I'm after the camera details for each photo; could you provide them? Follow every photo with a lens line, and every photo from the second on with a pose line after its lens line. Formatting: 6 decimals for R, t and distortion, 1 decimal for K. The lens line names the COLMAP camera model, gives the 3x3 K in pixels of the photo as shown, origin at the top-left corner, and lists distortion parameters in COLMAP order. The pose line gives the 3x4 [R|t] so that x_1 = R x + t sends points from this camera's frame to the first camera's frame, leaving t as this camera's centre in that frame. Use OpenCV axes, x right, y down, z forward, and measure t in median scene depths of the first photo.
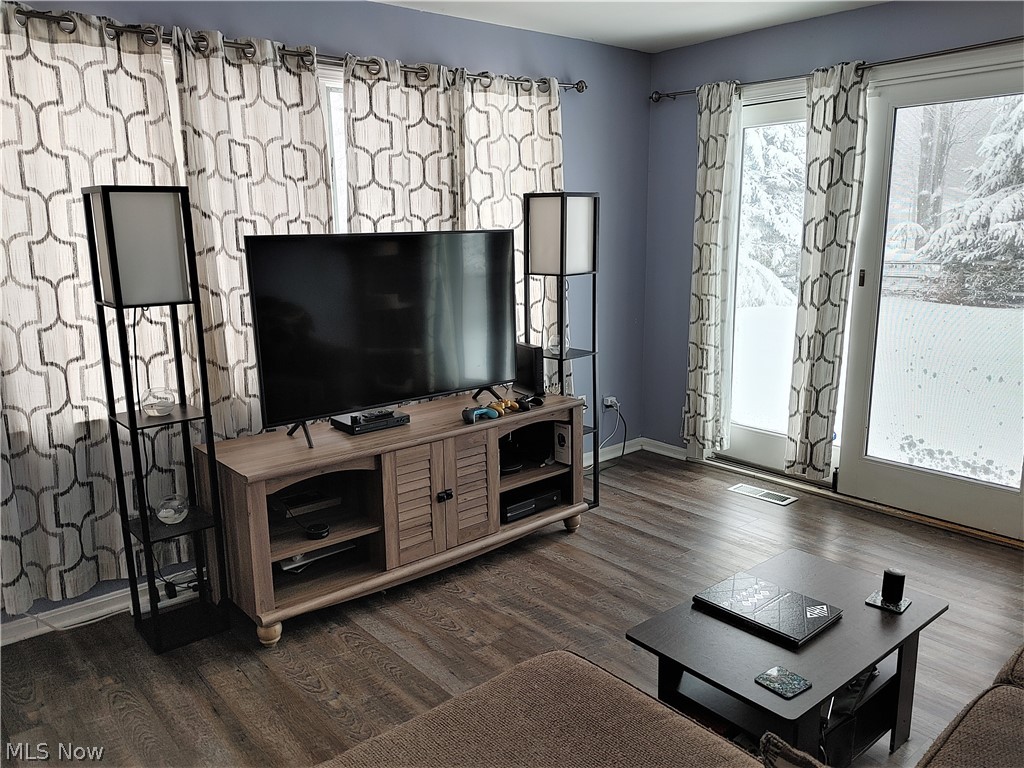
lens RADIAL K [[766.8, 0, 511.2], [0, 766.8, 389.5], [0, 0, 1]] dist [0.047862, -0.051324]
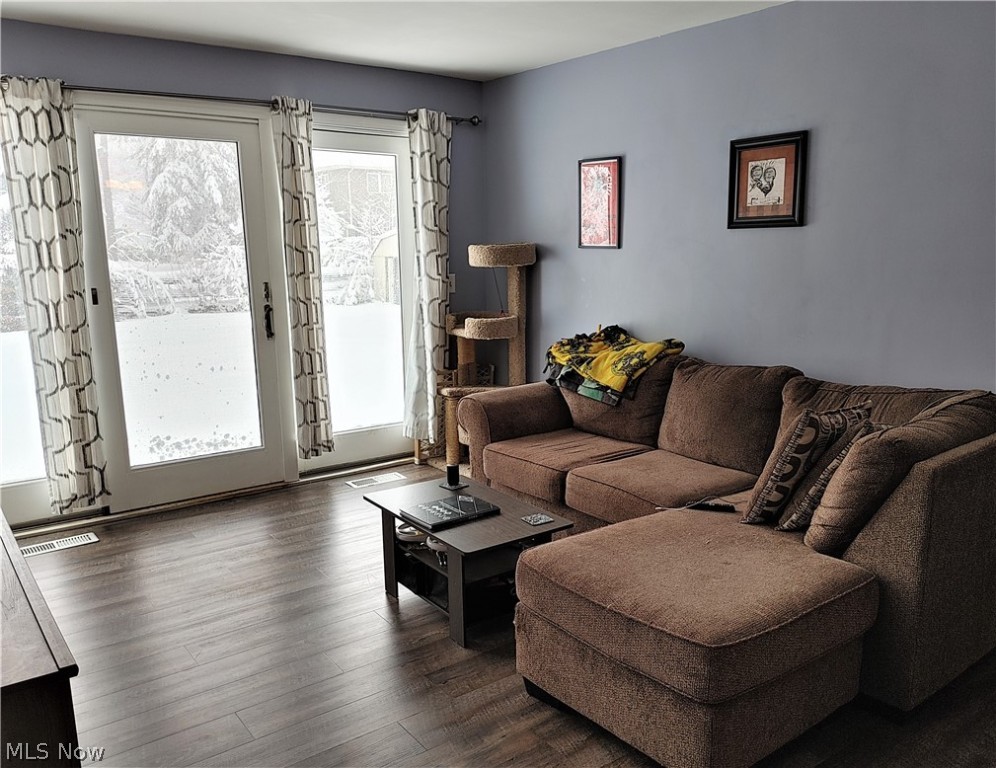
lens RADIAL K [[820.7, 0, 550.6], [0, 820.7, 408.7], [0, 0, 1]] dist [0.040517, -0.051476]
pose [[0.019415, -0.192289, 0.981146, -0.604786], [0.212937, 0.959612, 0.183855, -0.073662], [-0.976873, 0.205353, 0.059576, 0.375310]]
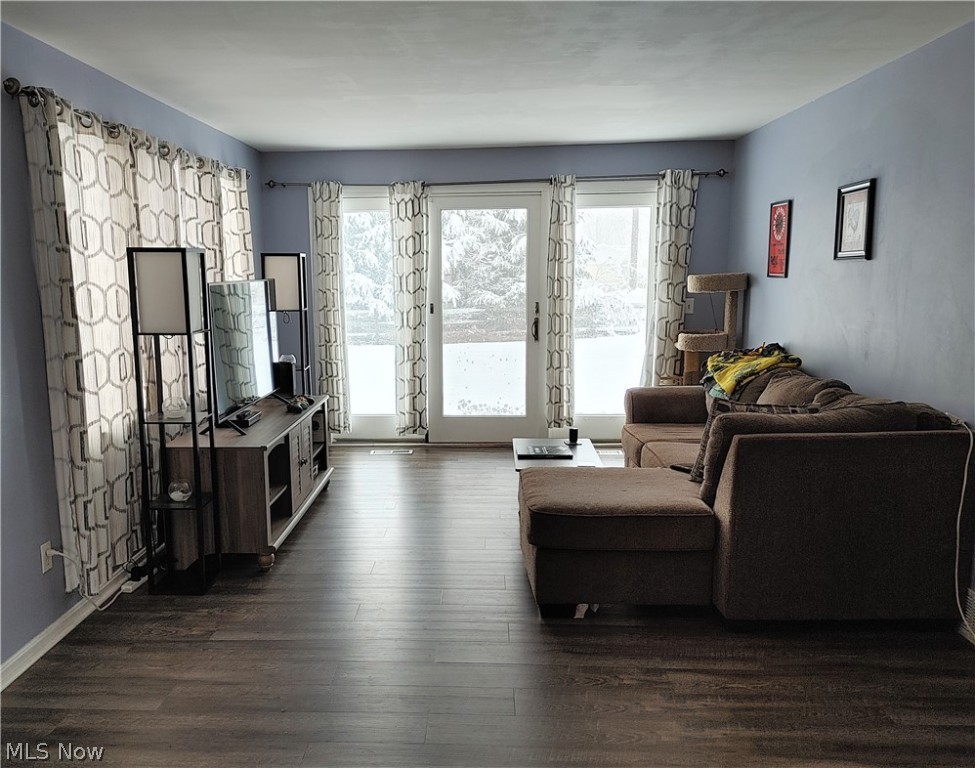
lens RADIAL K [[827.1, 0, 438.2], [0, 827.1, 407.5], [0, 0, 1]] dist [0.064576, -0.044467]
pose [[0.685741, -0.114945, 0.718712, -0.820813], [0.156984, 0.987567, 0.008161, 0.052849], [-0.710715, 0.107230, 0.695260, -0.220609]]
